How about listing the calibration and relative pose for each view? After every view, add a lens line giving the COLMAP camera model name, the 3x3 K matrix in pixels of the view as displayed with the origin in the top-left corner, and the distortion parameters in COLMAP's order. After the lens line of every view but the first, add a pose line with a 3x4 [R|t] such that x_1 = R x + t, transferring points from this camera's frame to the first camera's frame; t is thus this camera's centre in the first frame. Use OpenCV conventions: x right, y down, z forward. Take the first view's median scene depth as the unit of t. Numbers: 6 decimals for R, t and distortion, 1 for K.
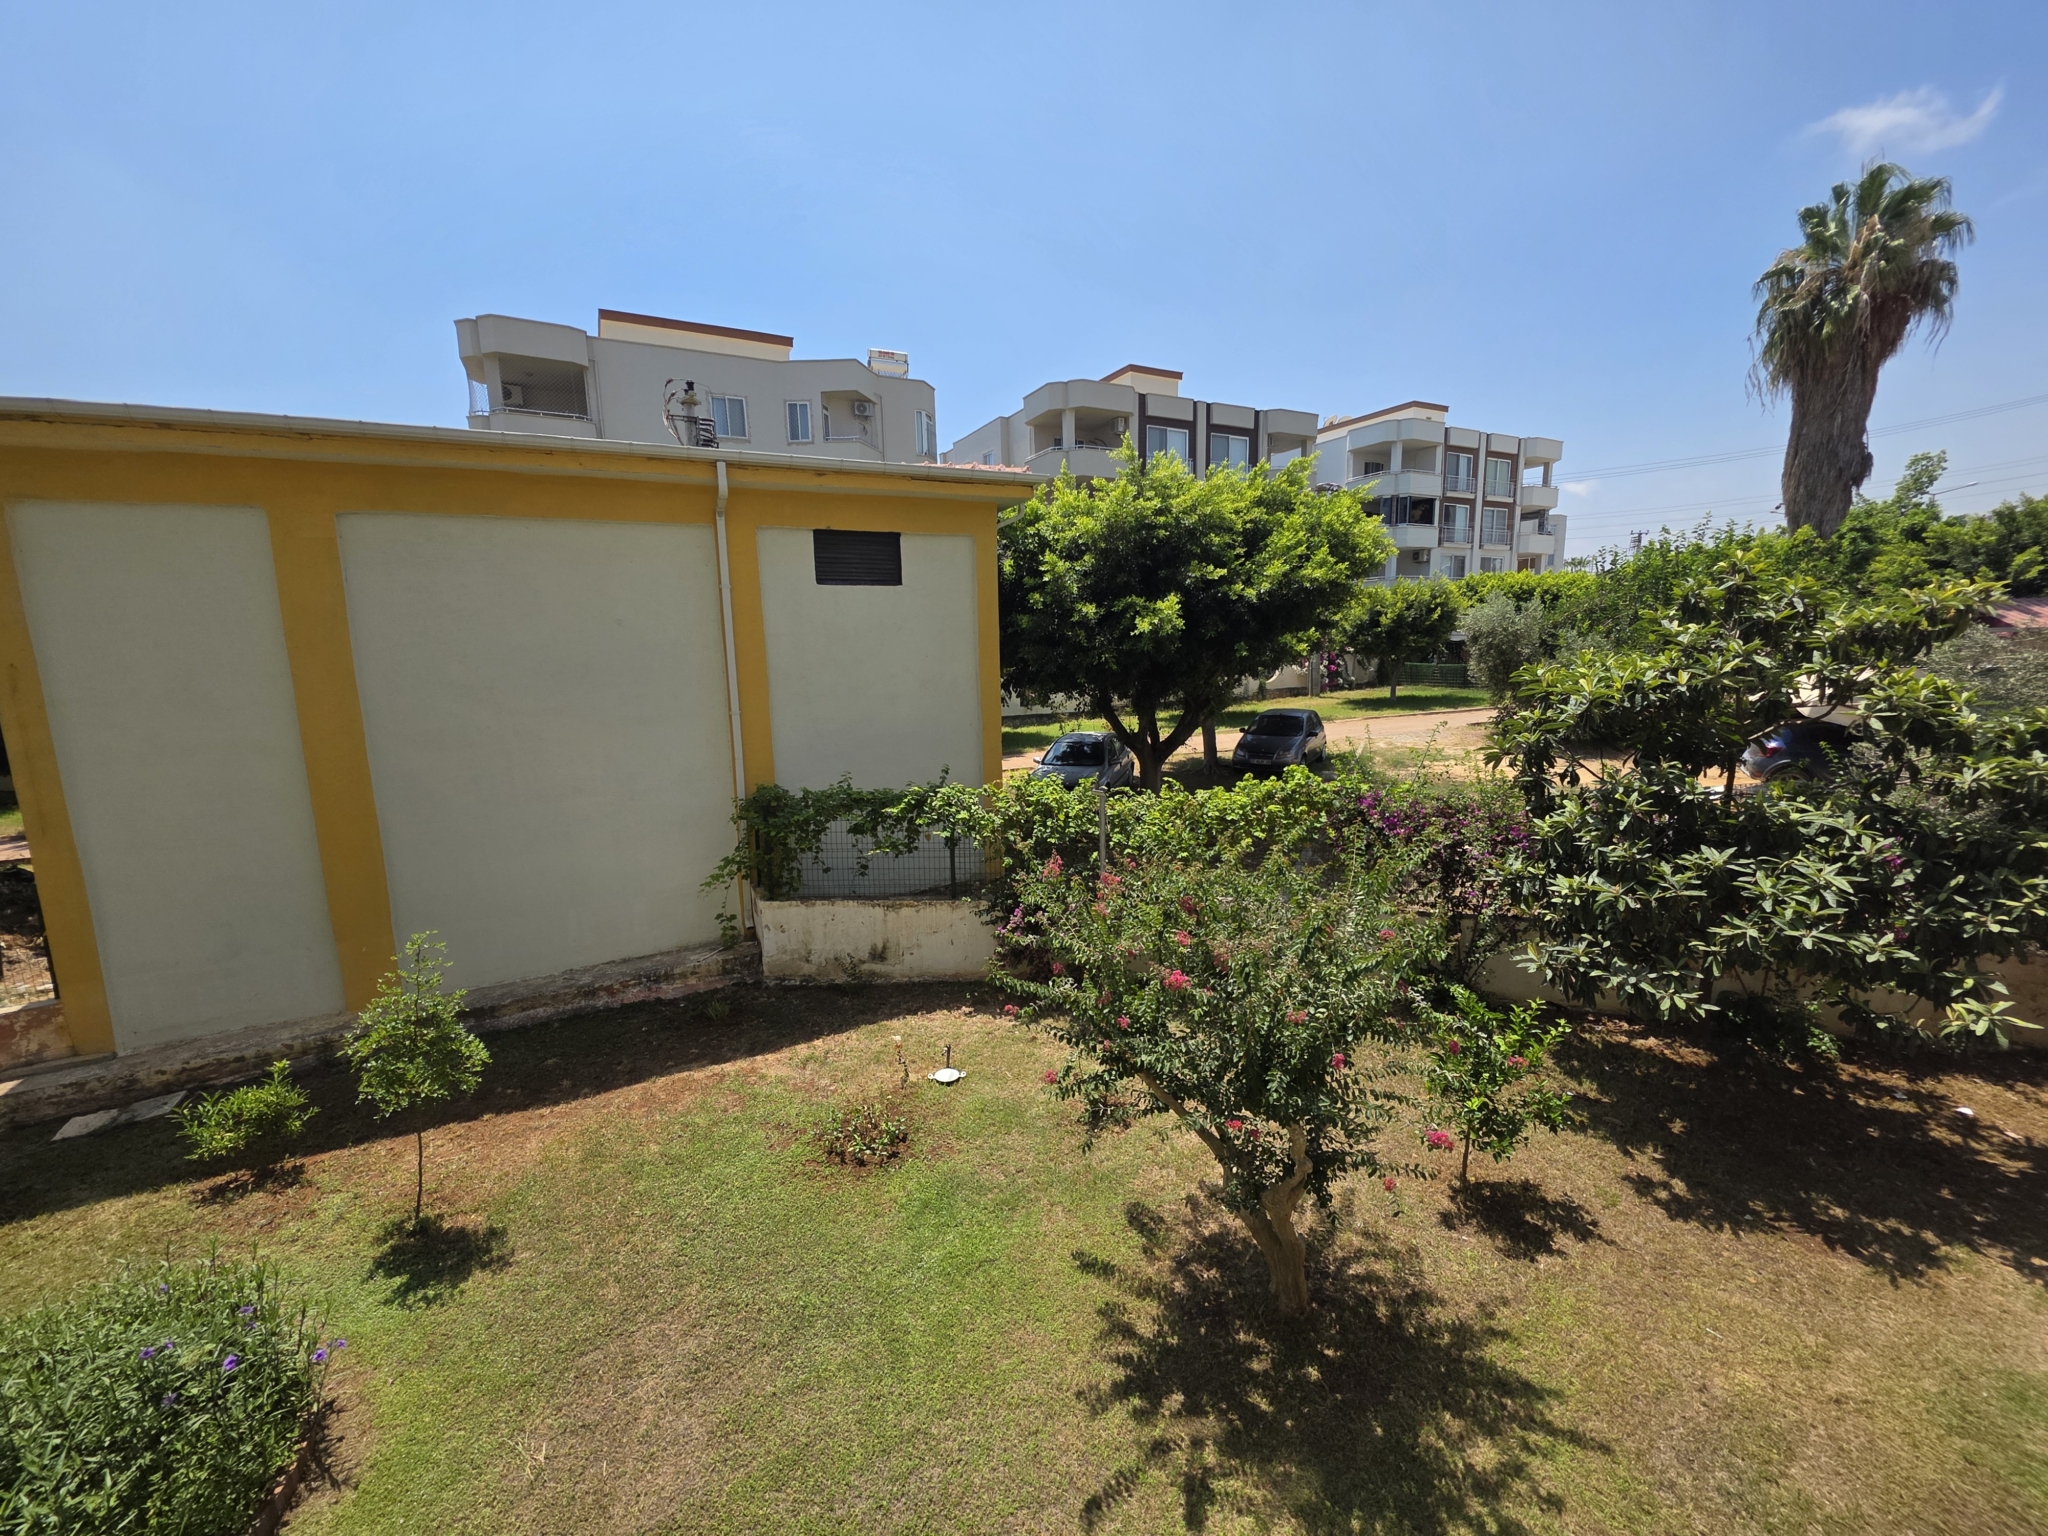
lens RADIAL K [[809.0, 0, 1029.5], [0, 809.0, 775.5], [0, 0, 1]] dist [0.000891, 0.000341]
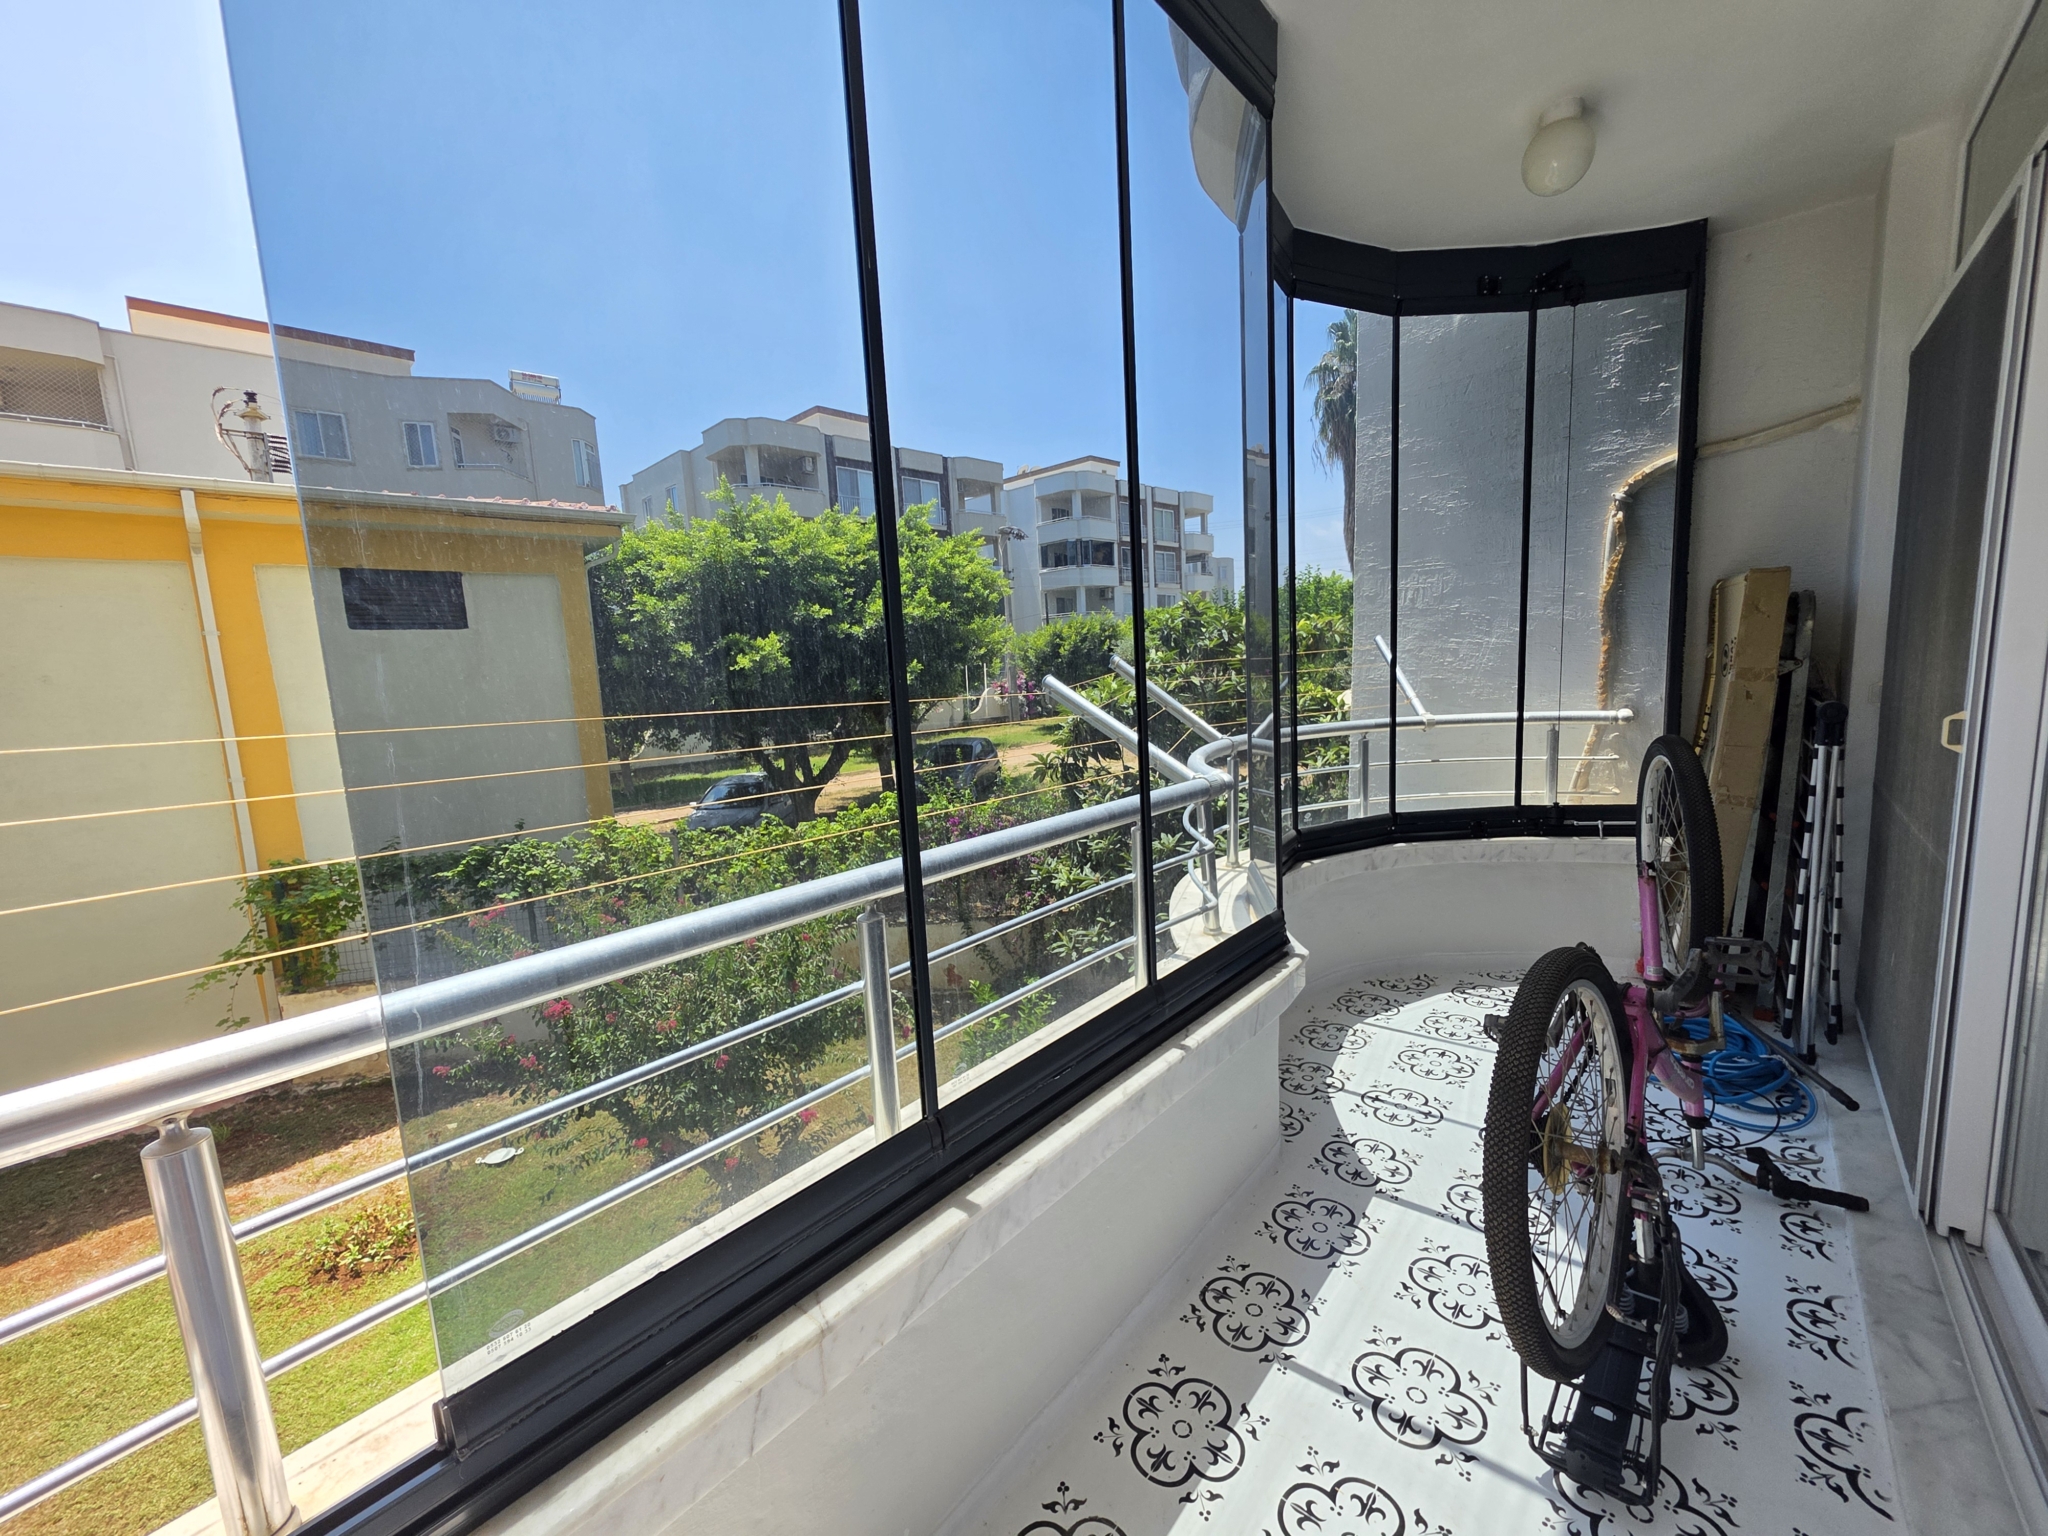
lens RADIAL K [[810.3, 0, 1034.8], [0, 810.3, 774.0], [0, 0, 1]] dist [0.000649, 0.000553]
pose [[0.951772, -0.068933, 0.298961, 0.195269], [0.082389, 0.996066, -0.032625, 0.015093], [-0.295536, 0.055683, 0.953708, -0.071283]]
